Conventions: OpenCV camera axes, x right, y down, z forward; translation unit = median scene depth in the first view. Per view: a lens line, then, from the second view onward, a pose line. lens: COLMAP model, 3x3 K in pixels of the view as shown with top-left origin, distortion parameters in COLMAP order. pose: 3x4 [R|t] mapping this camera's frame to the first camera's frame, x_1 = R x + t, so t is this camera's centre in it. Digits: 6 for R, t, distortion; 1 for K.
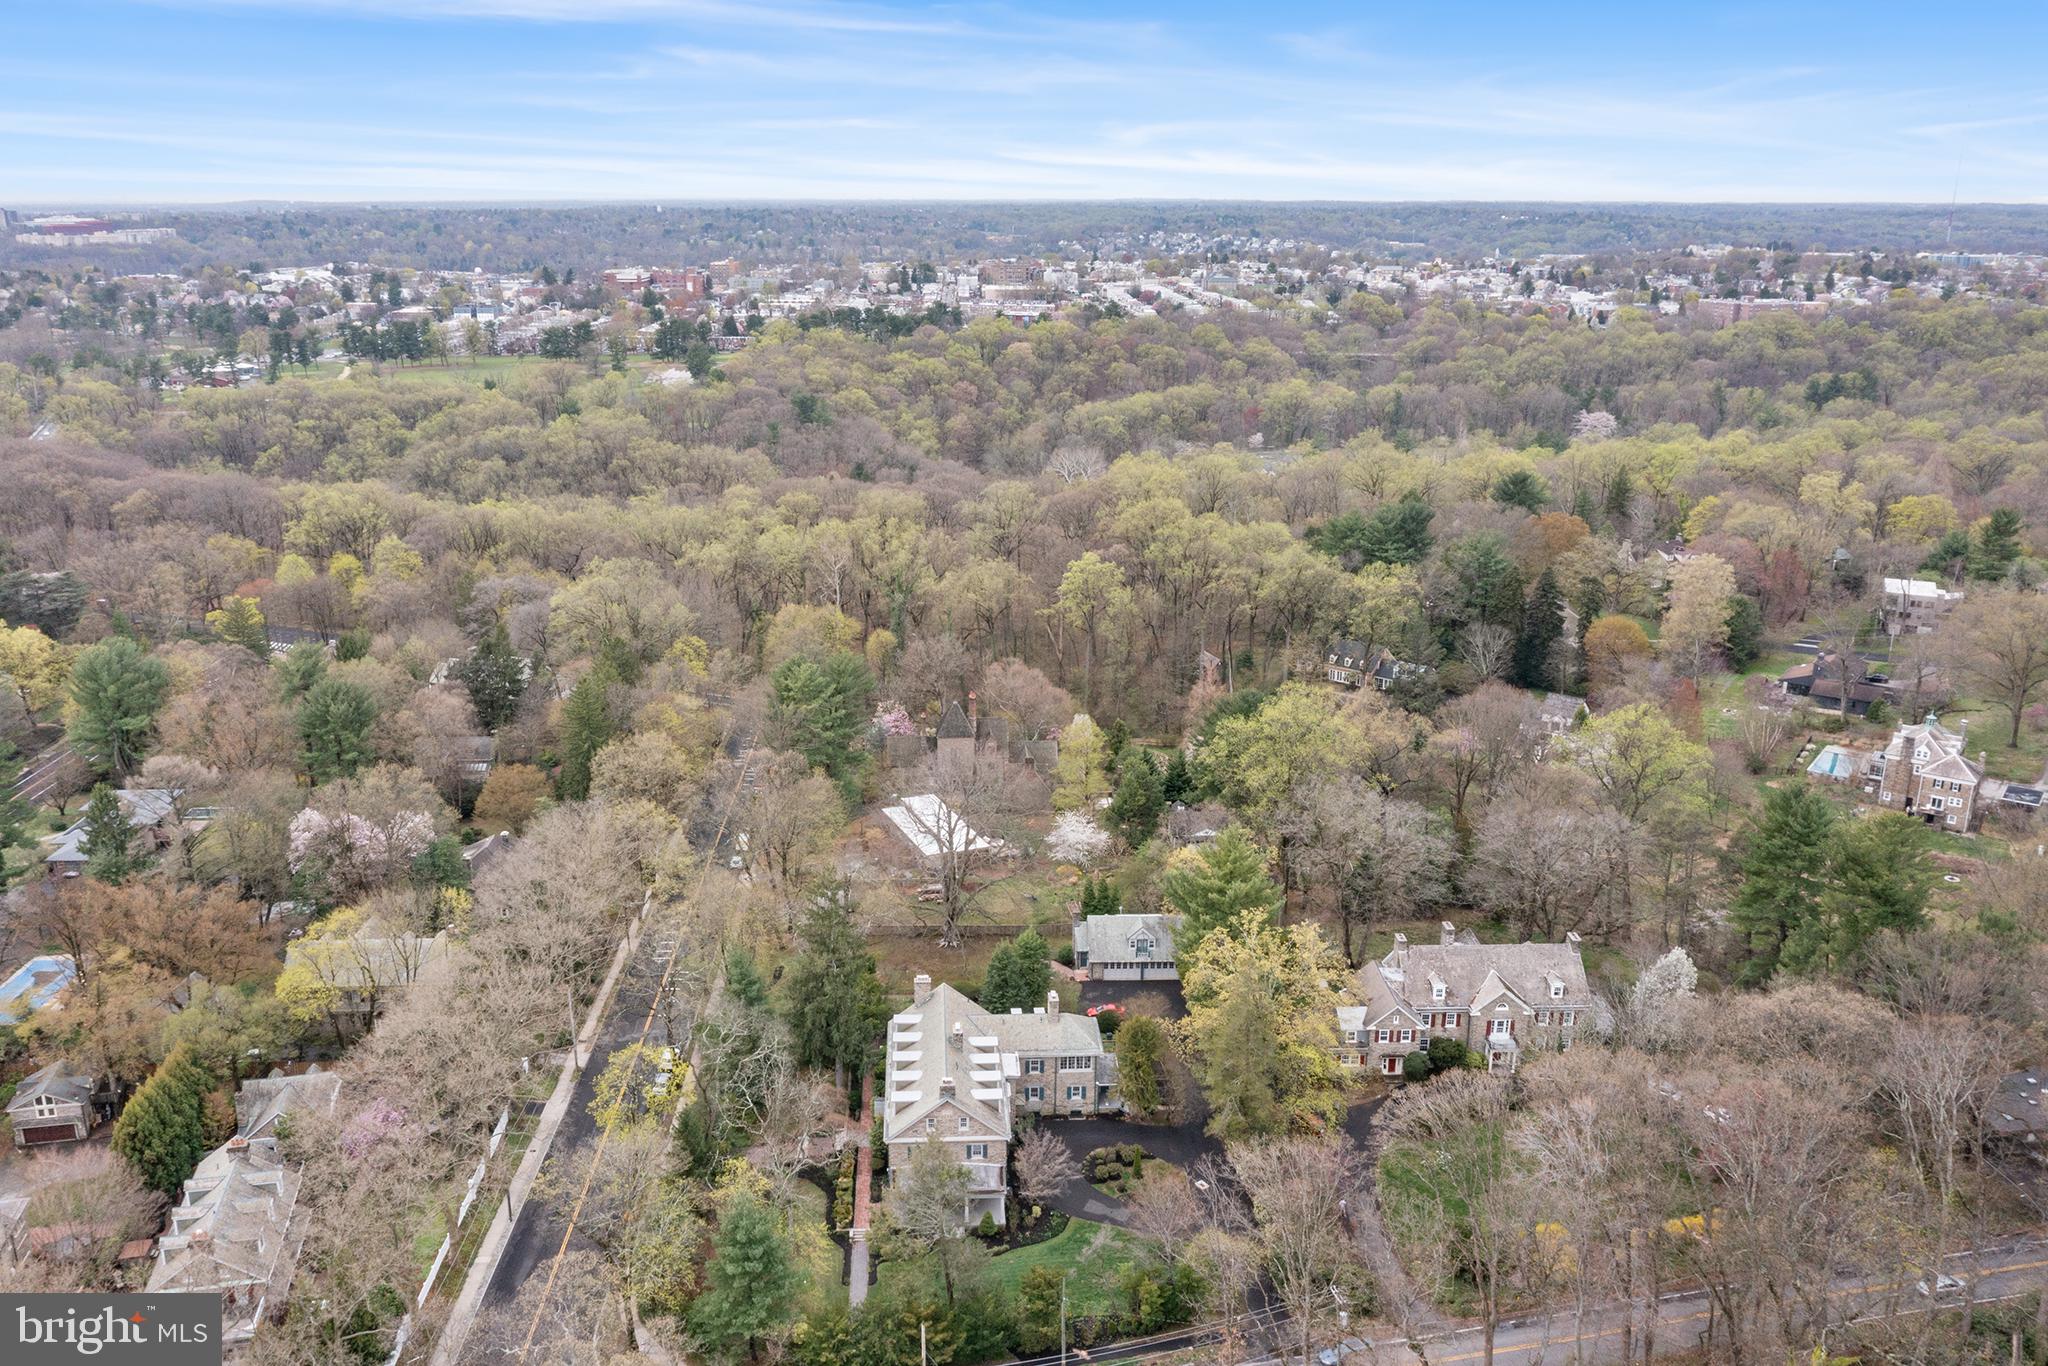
lens RADIAL K [[1641.5, 0, 1021.2], [0, 1641.5, 683.6], [0, 0, 1]] dist [0.002293, -0.001452]
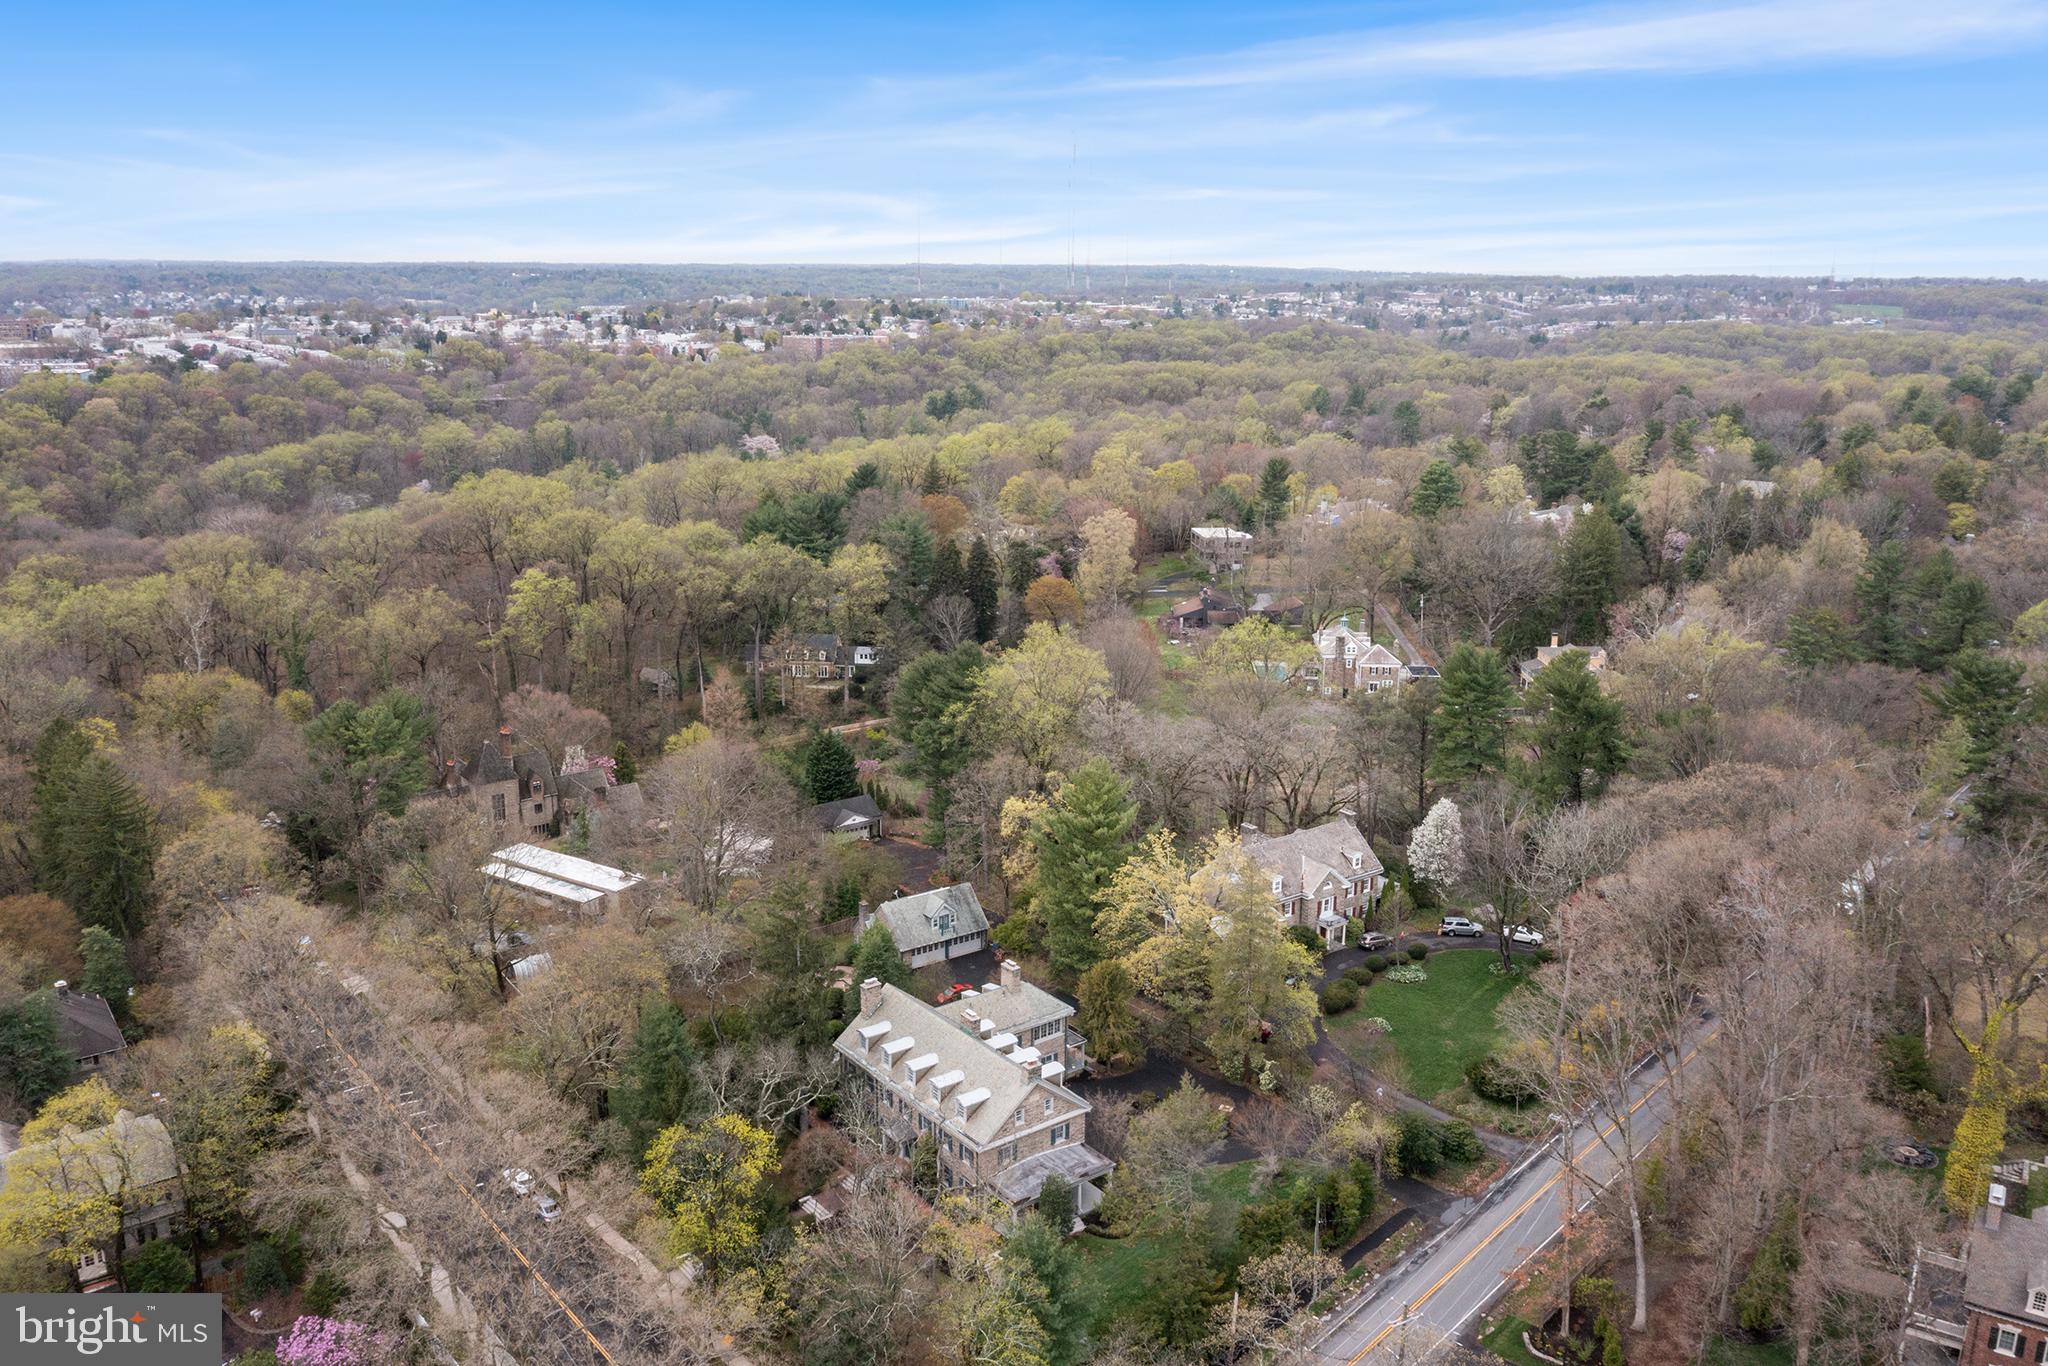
lens RADIAL K [[1641.5, 0, 1022.4], [0, 1641.5, 681.4], [0, 0, 1]] dist [0.002293, -0.001452]
pose [[0.831061, -0.137837, 0.538831, -0.087127], [0.158273, 0.987359, 0.008463, 0.005734], [-0.533186, 0.078249, 0.842372, 0.043204]]
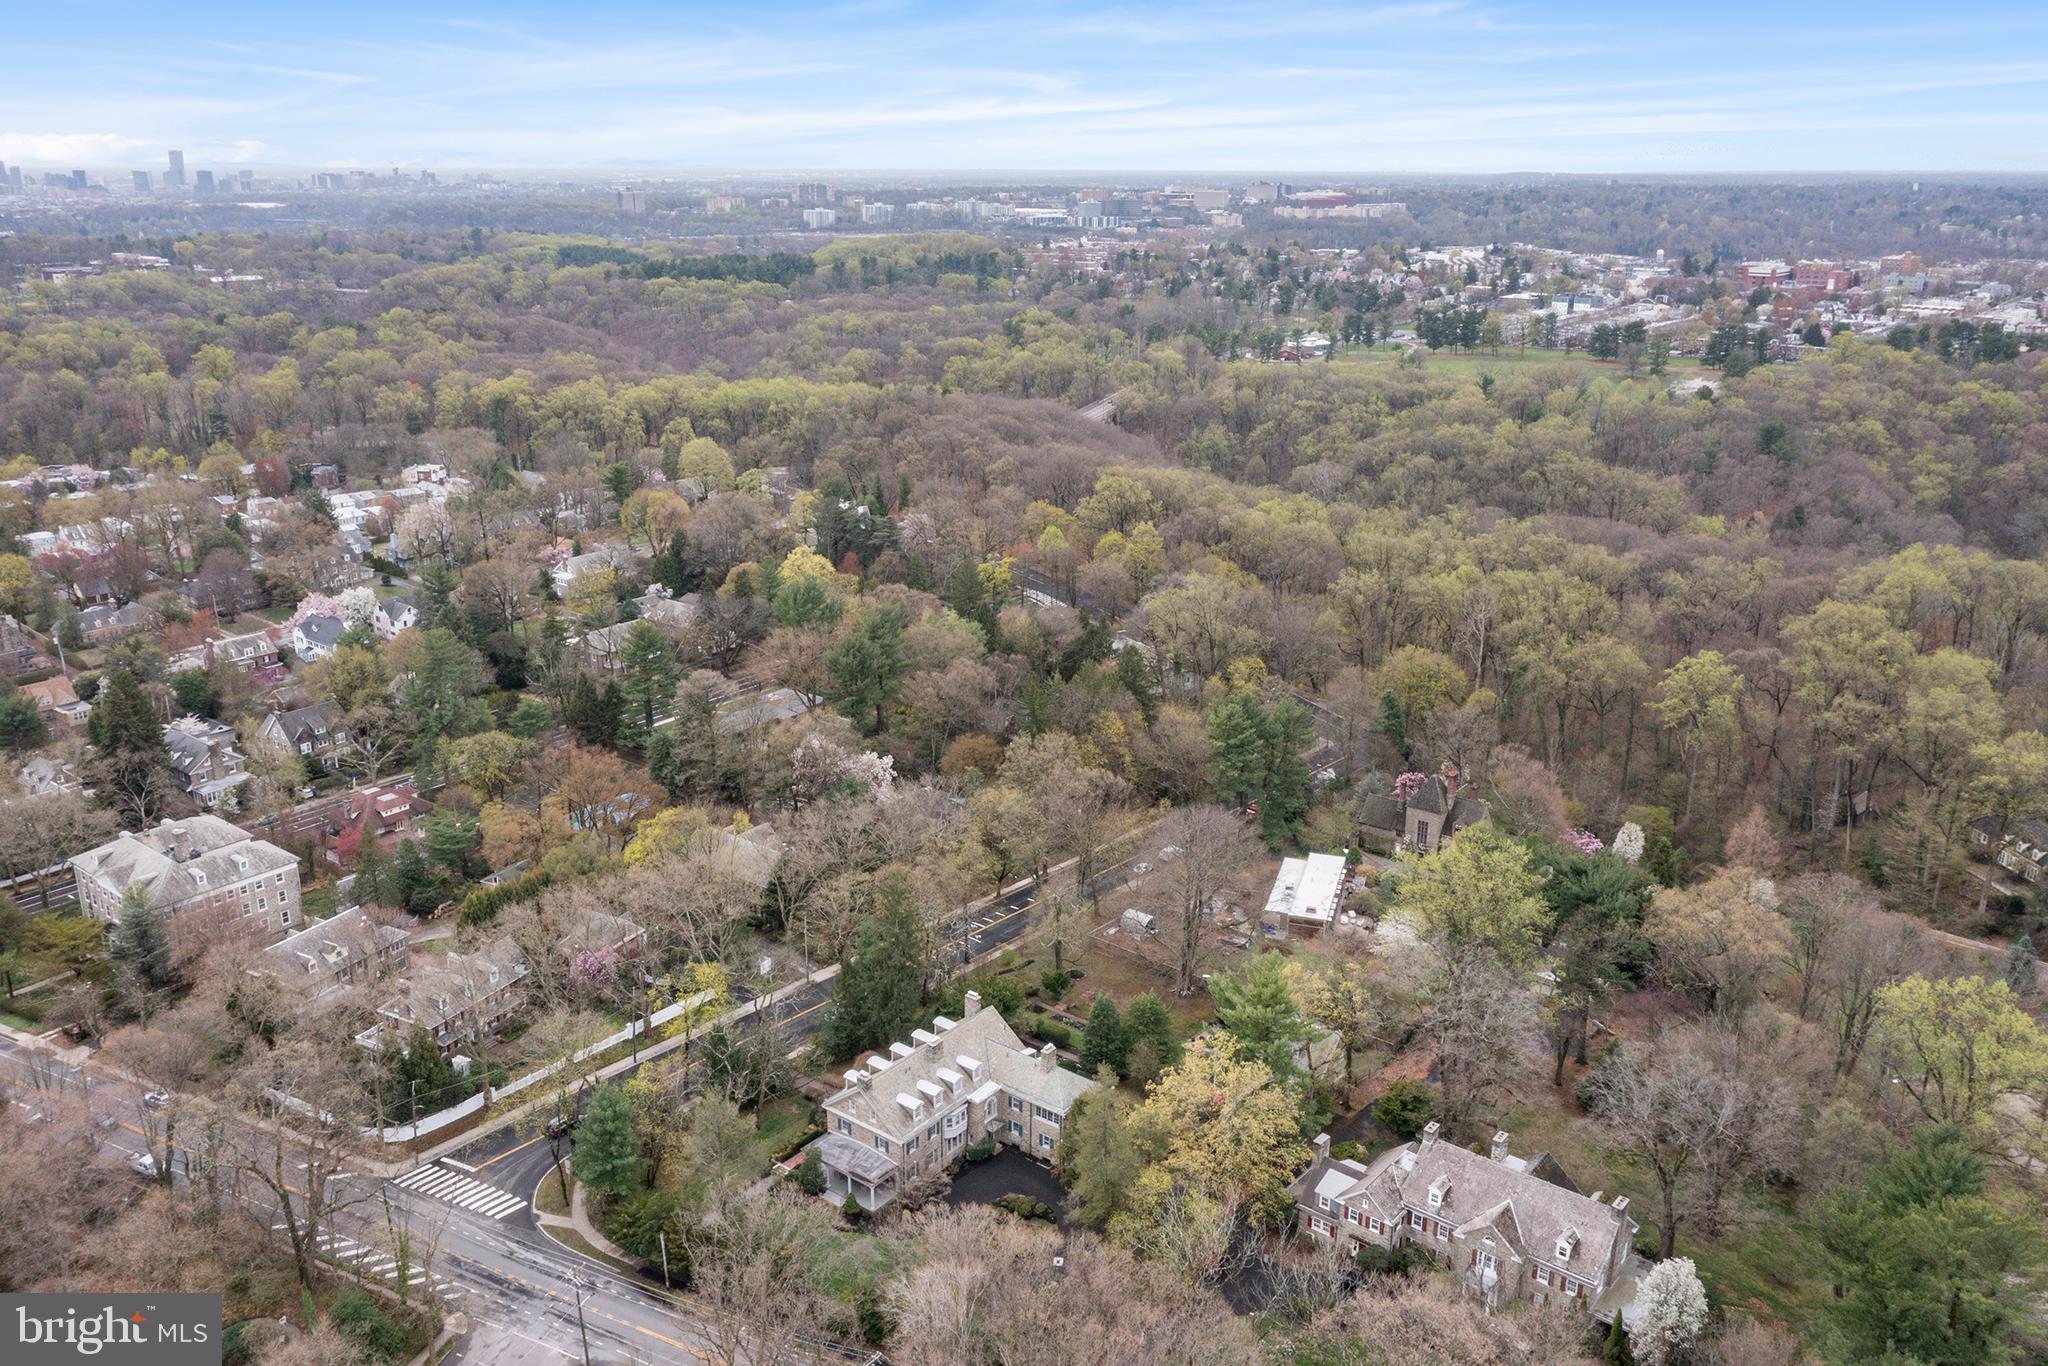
lens RADIAL K [[1641.5, 0, 1025.4], [0, 1641.5, 683.8], [0, 0, 1]] dist [0.002293, -0.001452]
pose [[0.749168, 0.202021, -0.630821, 0.123489], [-0.190280, 0.977851, 0.087180, -0.026066], [0.634461, 0.054720, 0.771016, 0.028147]]
